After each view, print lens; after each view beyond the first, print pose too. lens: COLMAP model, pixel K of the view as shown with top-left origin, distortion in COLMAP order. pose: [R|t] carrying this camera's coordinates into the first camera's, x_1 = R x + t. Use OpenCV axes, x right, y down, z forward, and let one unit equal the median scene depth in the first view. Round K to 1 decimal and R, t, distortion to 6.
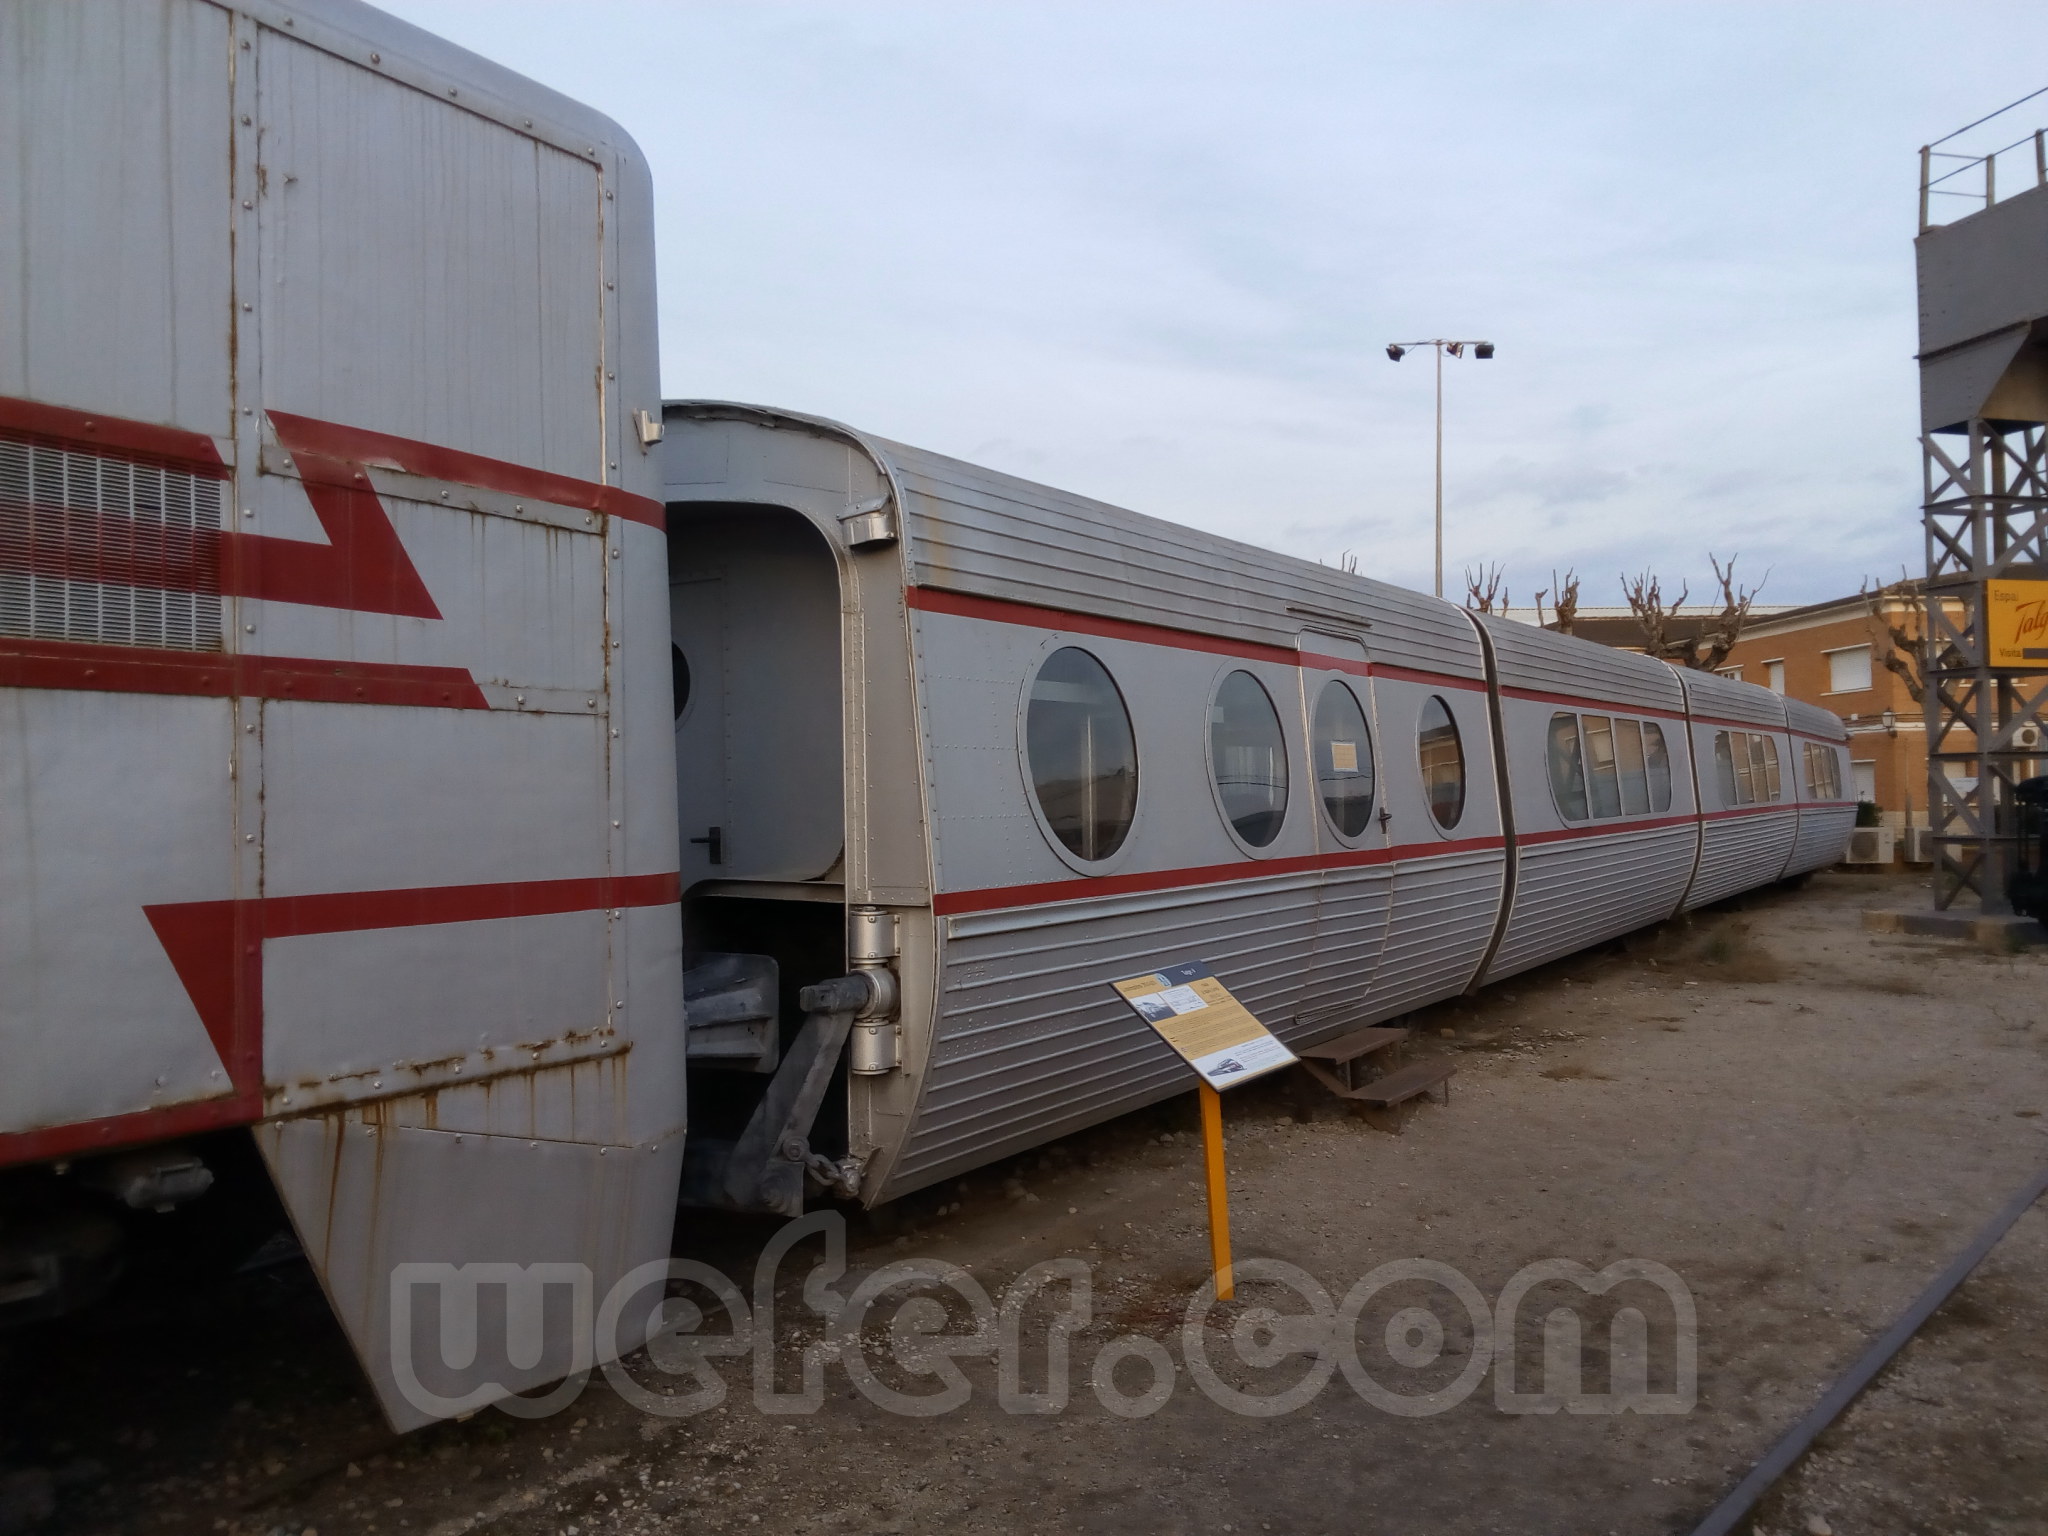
lens RADIAL K [[1628.0, 0, 1024.0], [0, 1628.0, 768.0], [0, 0, 1]] dist [0.048990, -0.175517]
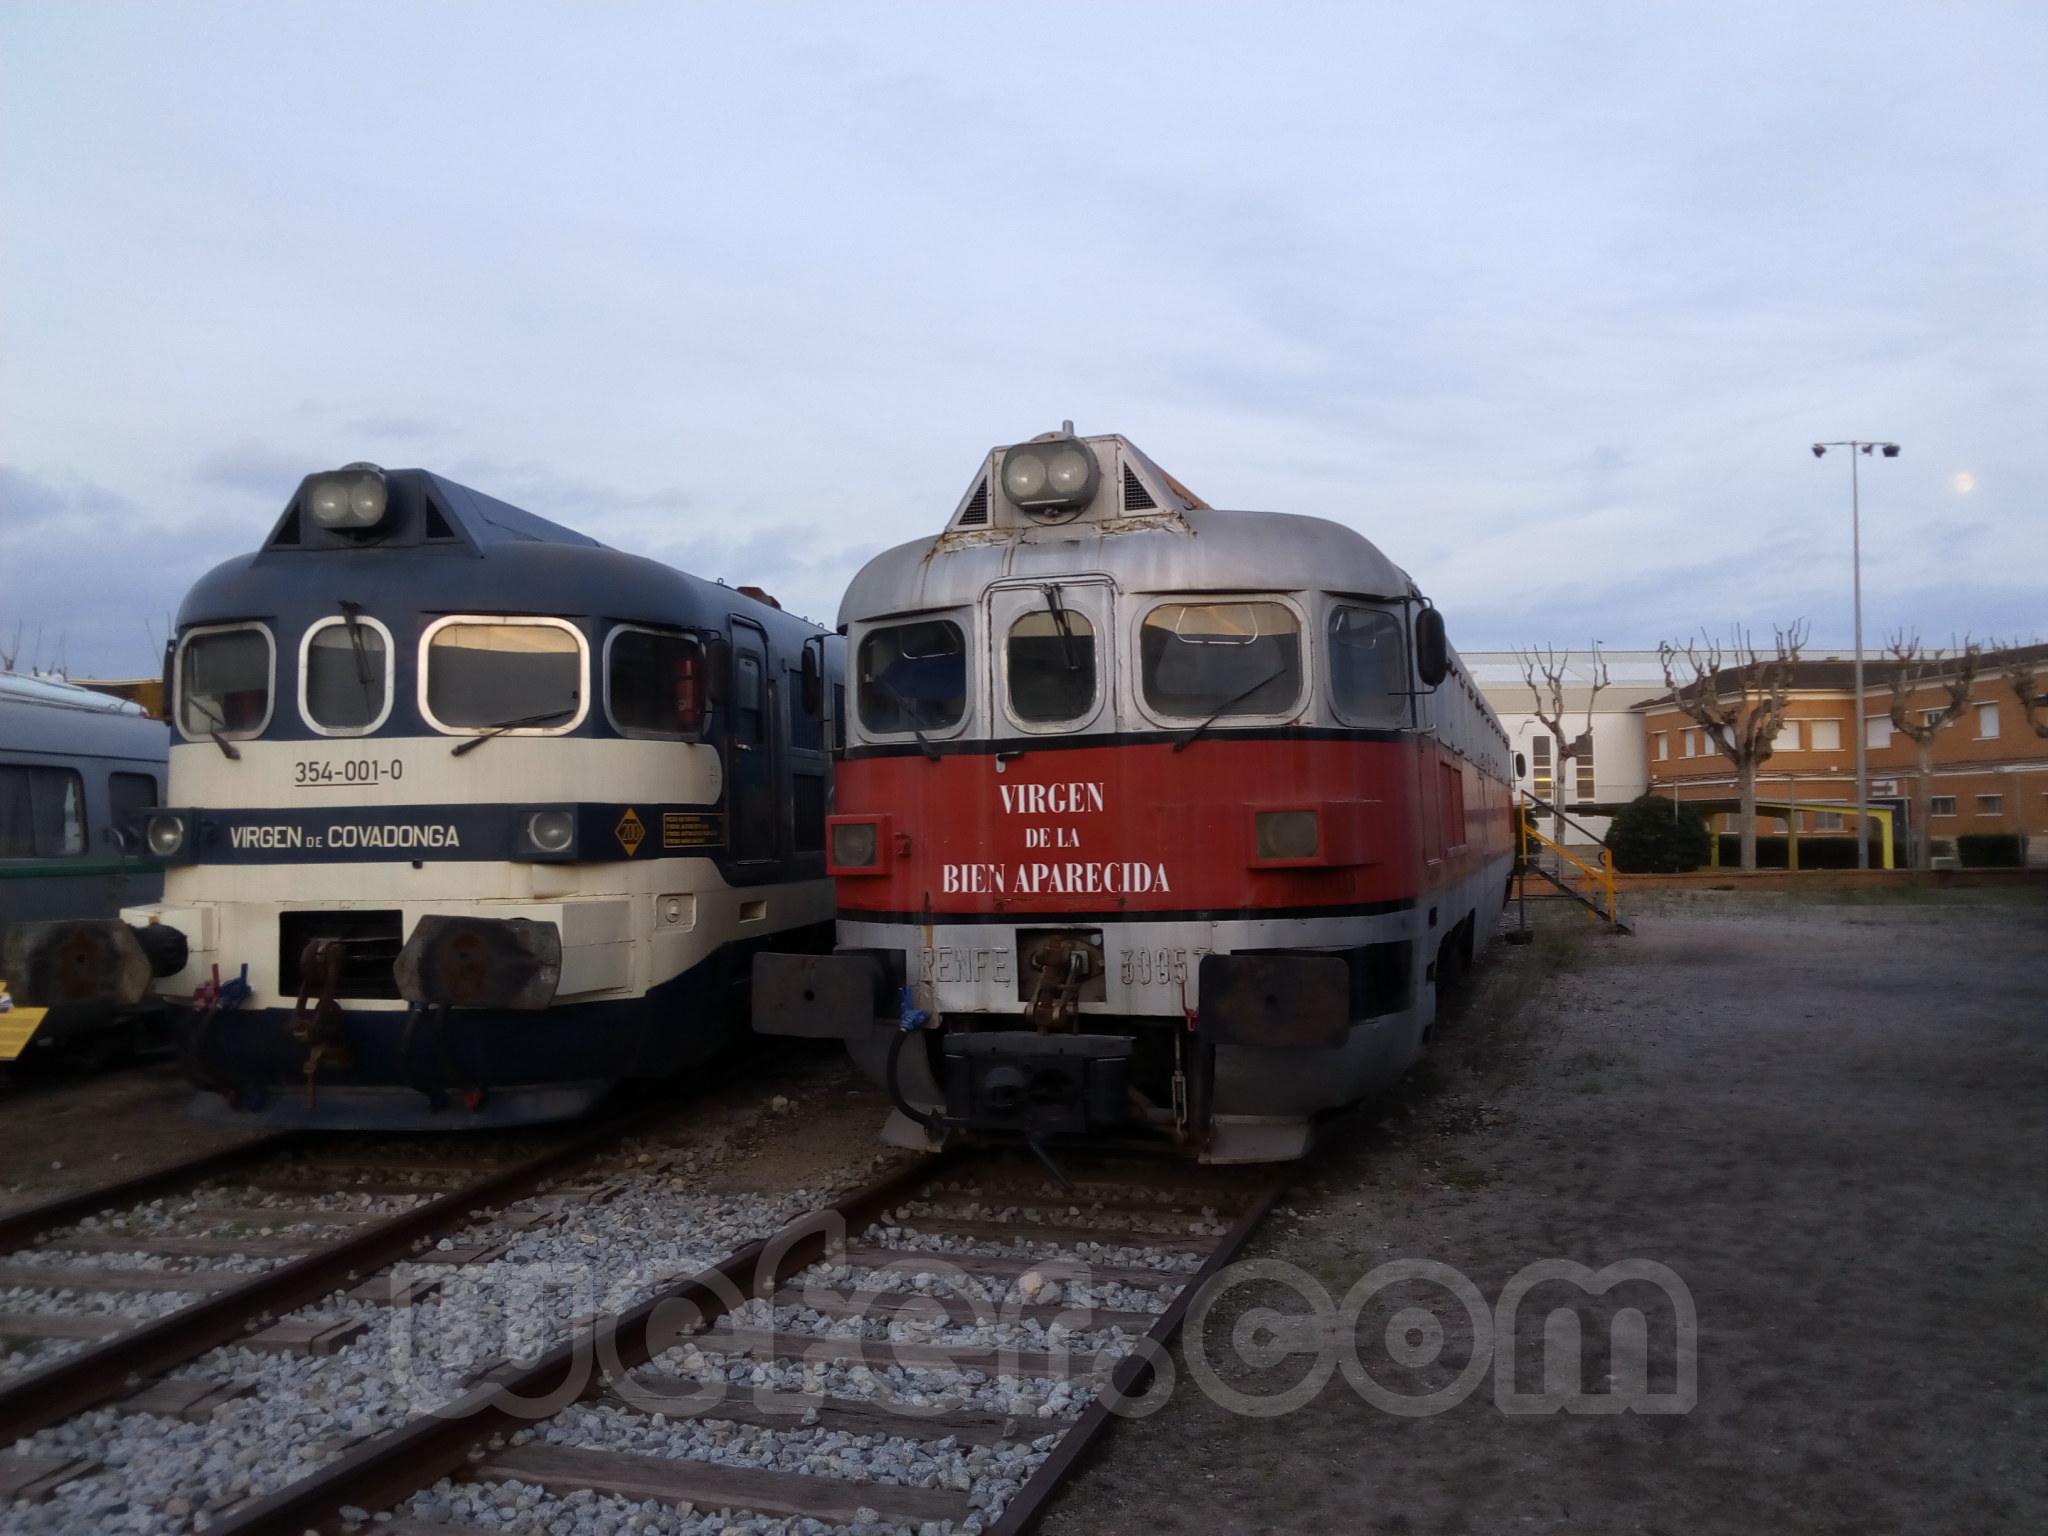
lens RADIAL K [[1586.9, 0, 1040.3], [0, 1586.9, 766.4], [0, 0, 1]] dist [0.094403, -0.161628]
pose [[0.999581, 0.007697, 0.027905, -0.390984], [-0.007384, 0.999909, -0.011311, 0.001247], [-0.027990, 0.011100, 0.999547, -0.191189]]
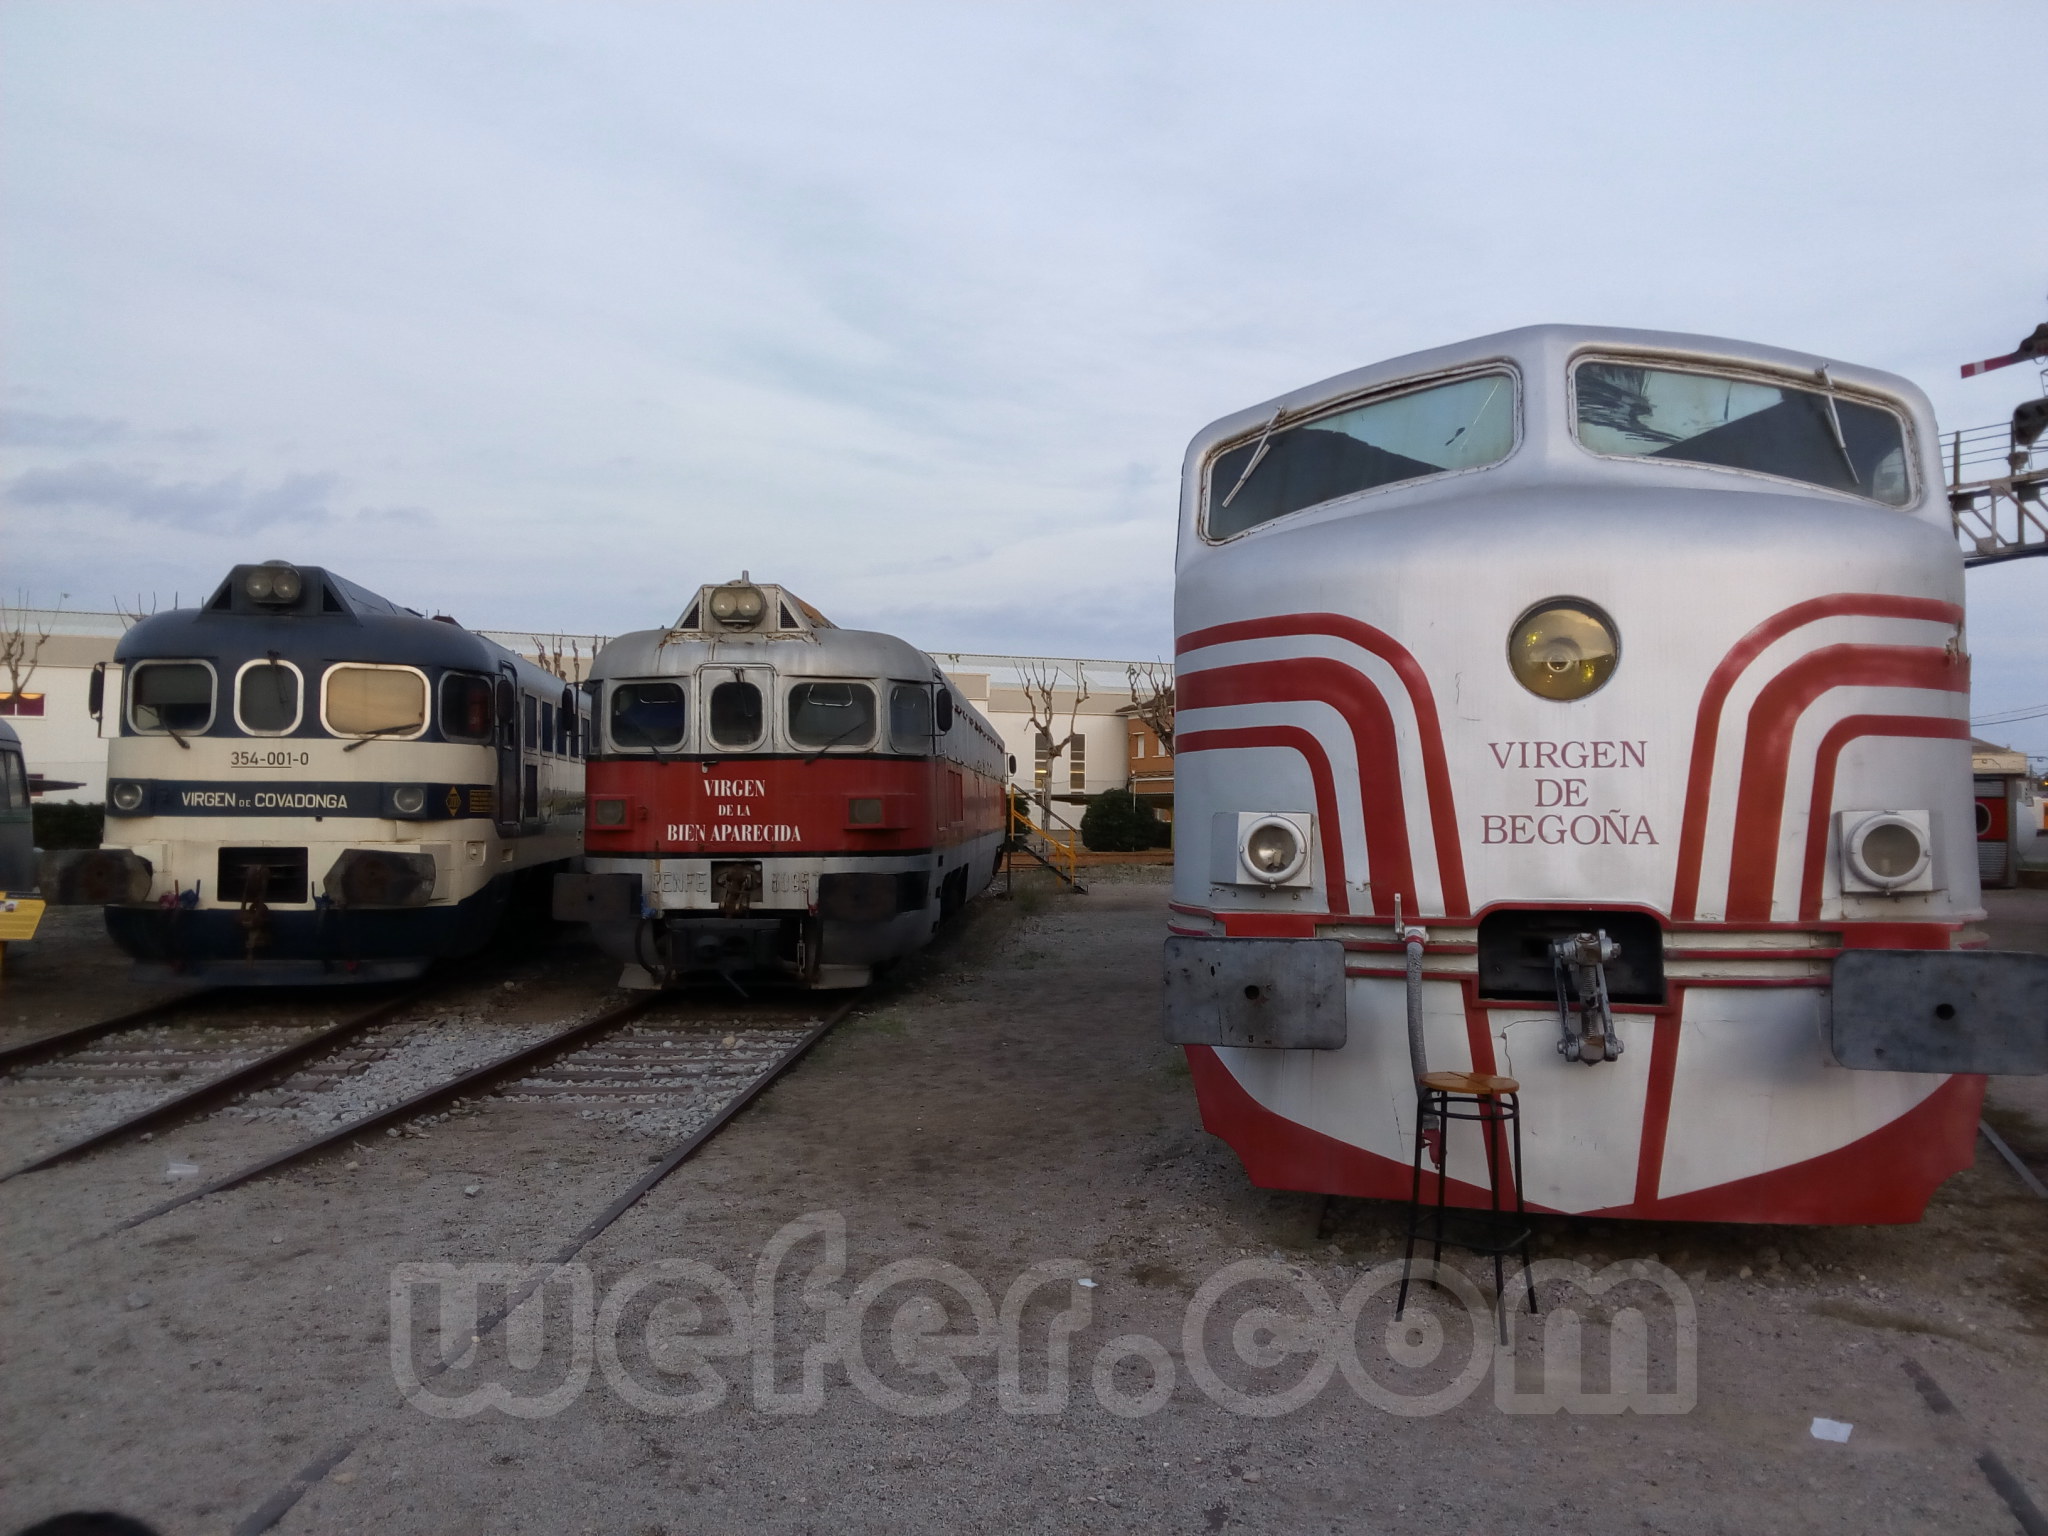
lens RADIAL K [[1586.9, 0, 1040.3], [0, 1586.9, 766.4], [0, 0, 1]] dist [0.094403, -0.161628]
pose [[0.946664, 0.036721, 0.320123, -0.441476], [-0.036469, 0.999312, -0.006784, -0.002551], [-0.320152, -0.005253, 0.947352, -0.381115]]
